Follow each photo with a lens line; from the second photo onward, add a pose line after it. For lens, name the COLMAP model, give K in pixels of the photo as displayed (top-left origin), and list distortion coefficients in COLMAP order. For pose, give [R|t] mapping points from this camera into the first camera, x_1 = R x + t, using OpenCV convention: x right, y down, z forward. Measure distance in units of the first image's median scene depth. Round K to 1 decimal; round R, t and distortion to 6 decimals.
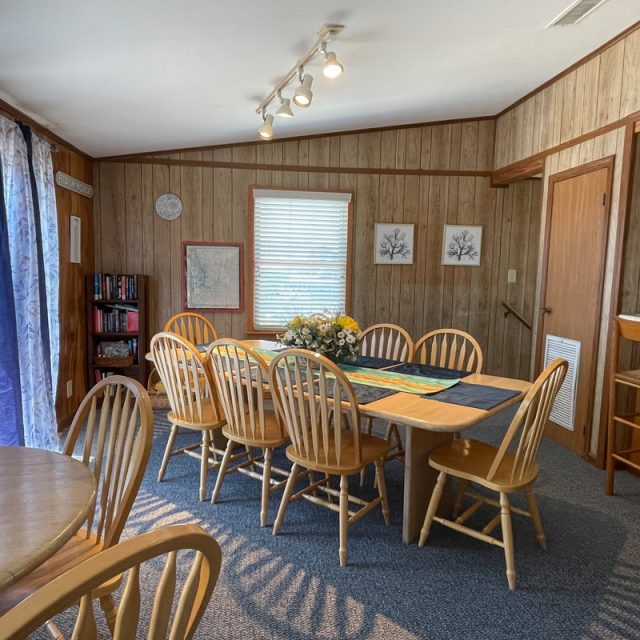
lens RADIAL K [[475.6, 0, 319.8], [0, 475.6, 324.9], [0, 0, 1]] dist [0.010609, -0.002619]
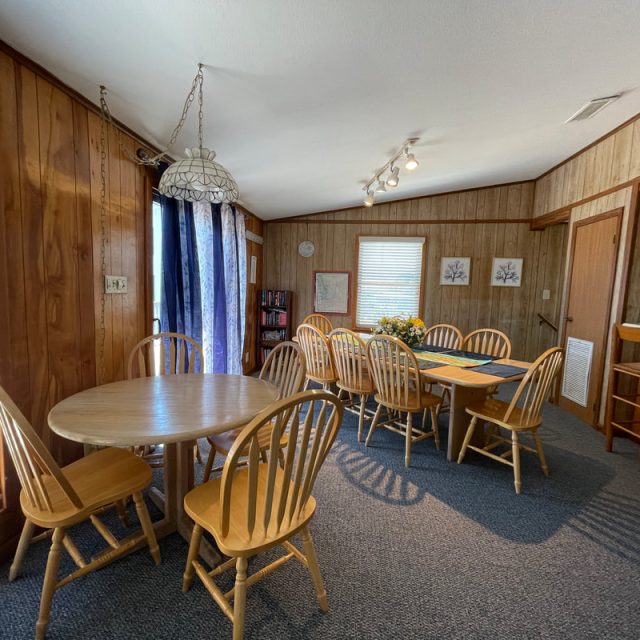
lens RADIAL K [[344.2, 0, 320.0], [0, 344.2, 320.0], [0, 0, 1]] dist [-0.001237, -0.001416]
pose [[0.971102, 0.030114, -0.236757, 0.012834], [-0.036301, 0.999103, -0.021814, 0.019757], [0.235888, 0.029778, 0.971324, -0.137817]]
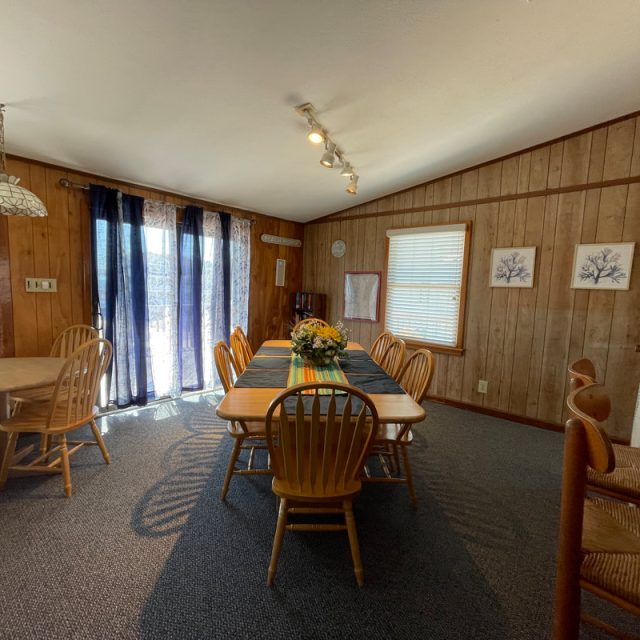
lens RADIAL K [[344.2, 0, 320.0], [0, 344.2, 320.0], [0, 0, 1]] dist [-0.001237, -0.001416]
pose [[0.687851, 0.072839, -0.722188, 0.537492], [-0.097870, 0.995173, 0.007155, -0.031760], [0.719223, 0.065759, 0.691660, 0.270978]]
